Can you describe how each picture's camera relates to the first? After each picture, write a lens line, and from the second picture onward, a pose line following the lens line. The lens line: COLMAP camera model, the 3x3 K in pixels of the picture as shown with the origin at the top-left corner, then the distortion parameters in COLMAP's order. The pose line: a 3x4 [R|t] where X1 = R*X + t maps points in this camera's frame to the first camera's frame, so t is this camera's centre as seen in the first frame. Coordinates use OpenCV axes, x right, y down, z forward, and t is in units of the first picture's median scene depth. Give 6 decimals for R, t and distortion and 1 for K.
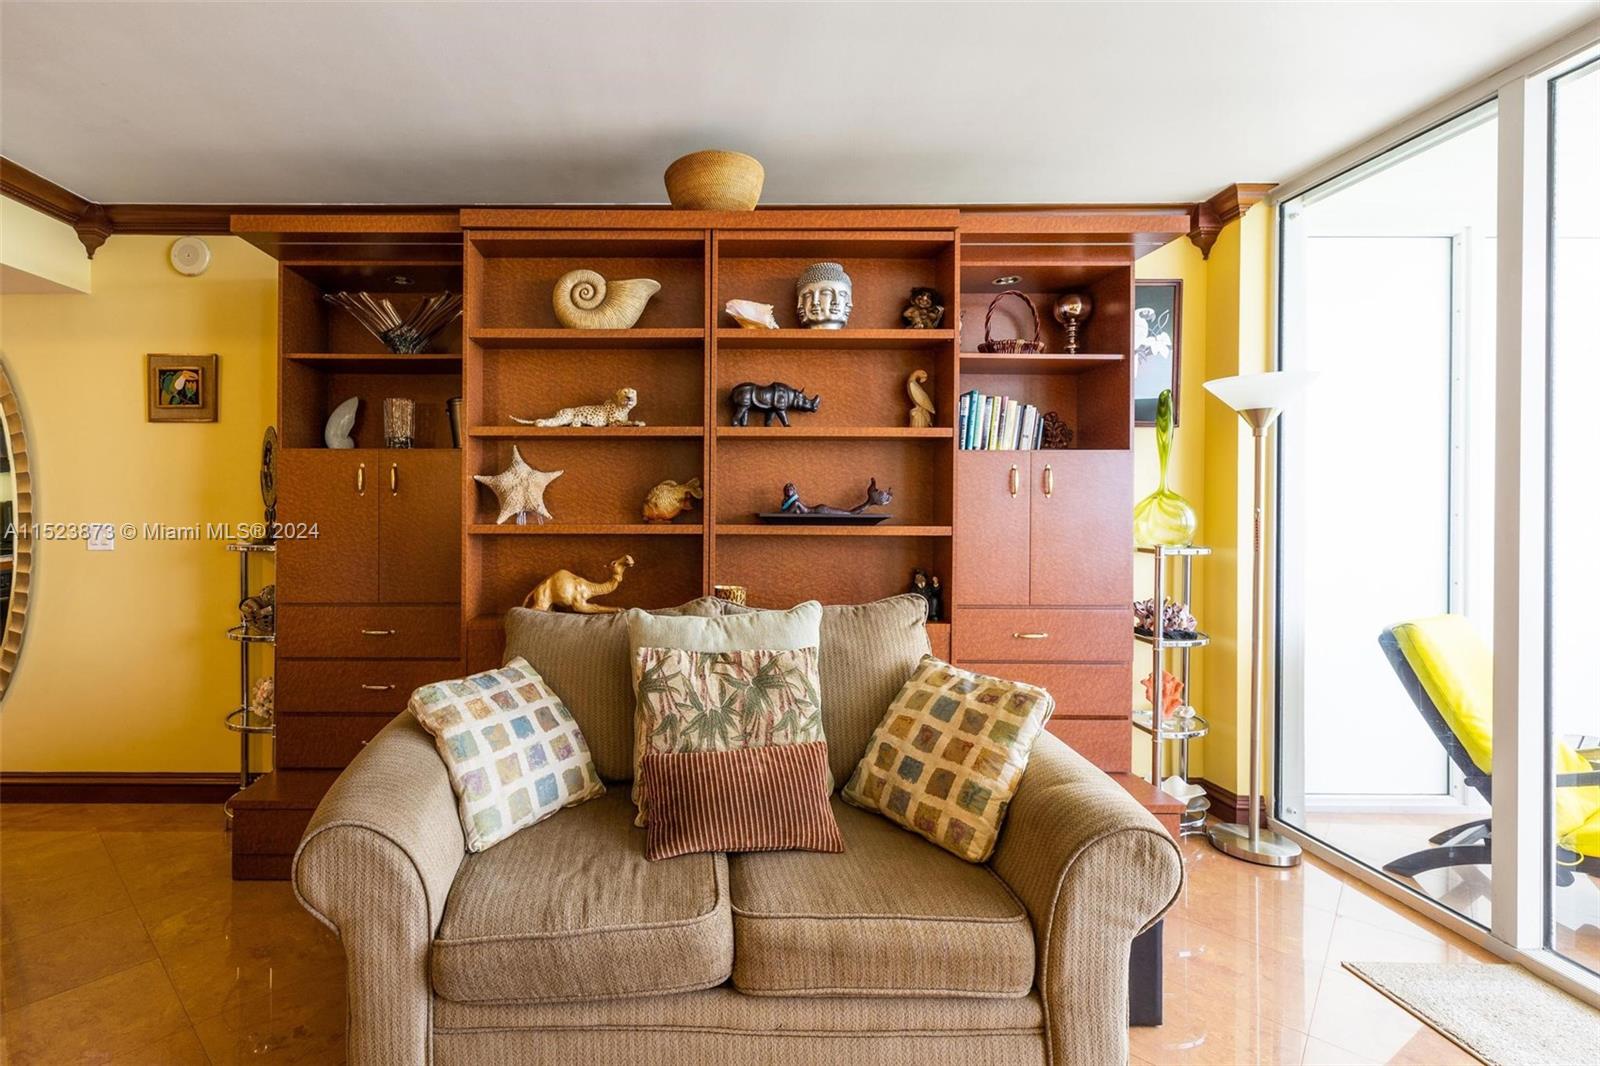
lens RADIAL K [[705.2, 0, 800.5], [0, 705.2, 503.0], [0, 0, 1]] dist [0.002675, 0.000287]
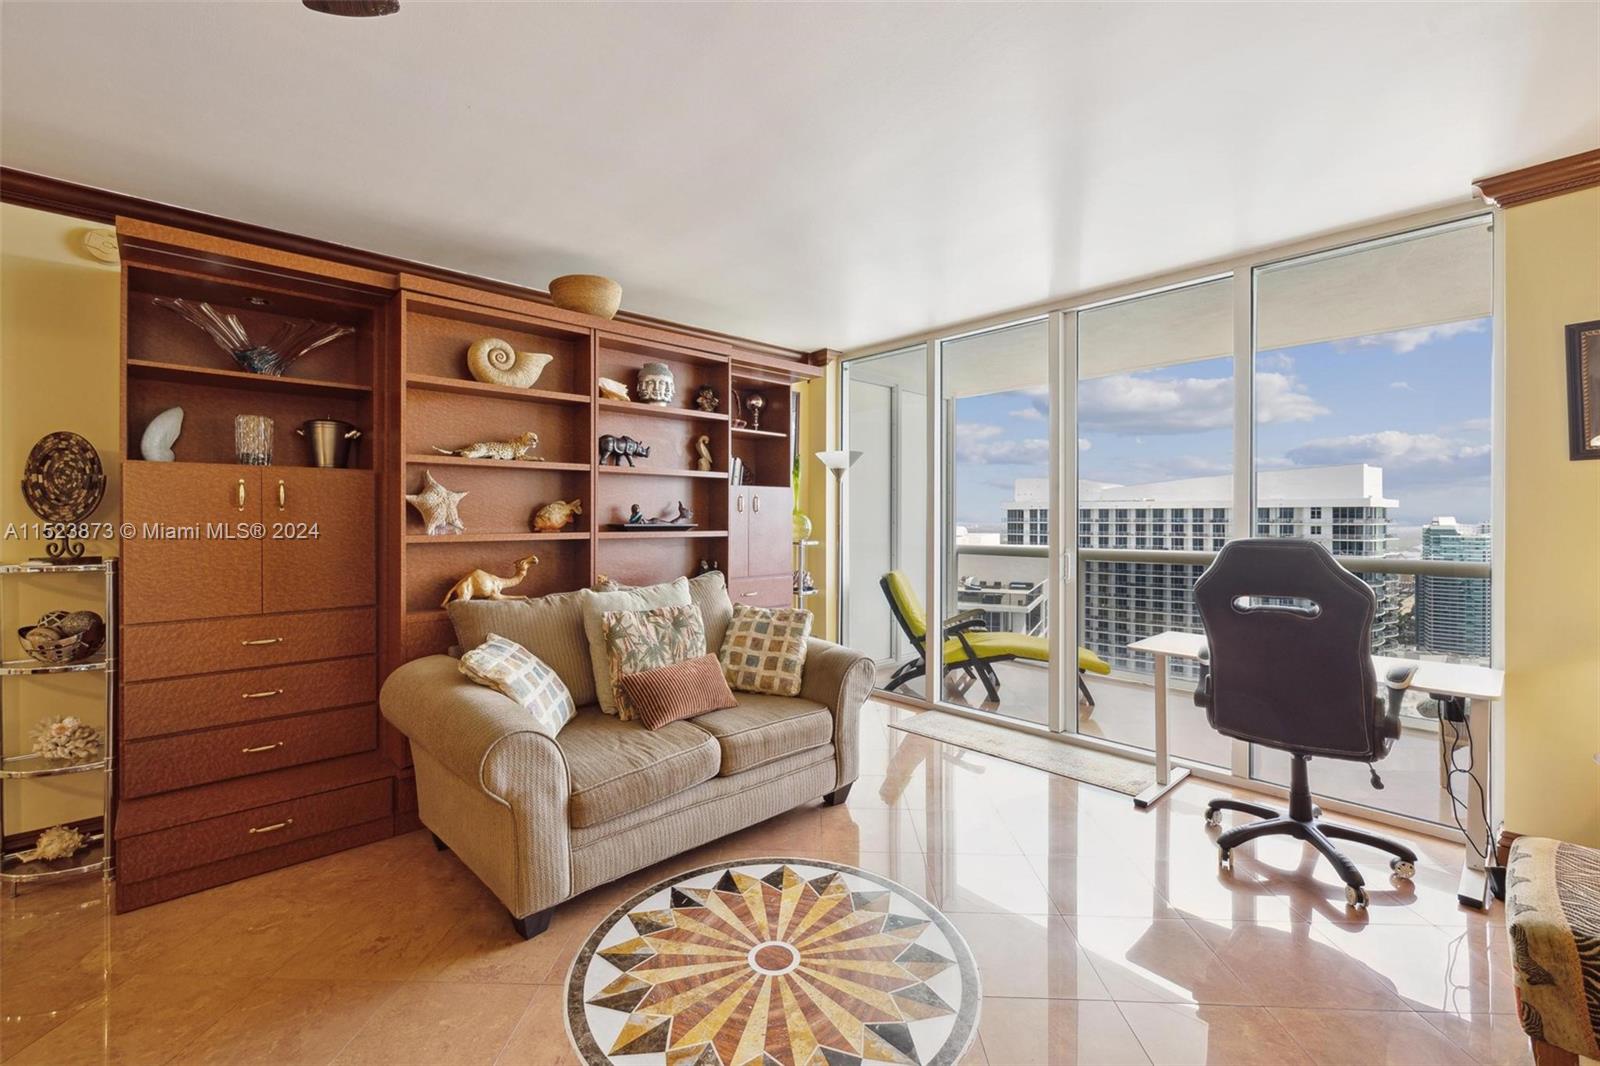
lens RADIAL K [[673.9, 0, 796.3], [0, 673.9, 516.1], [0, 0, 1]] dist [-0.001168, -0.000032]
pose [[0.726833, -0.000164, 0.686814, -0.771240], [0.000863, 0.999999, -0.000675, -0.001173], [-0.686813, 0.001084, 0.726833, -0.289018]]
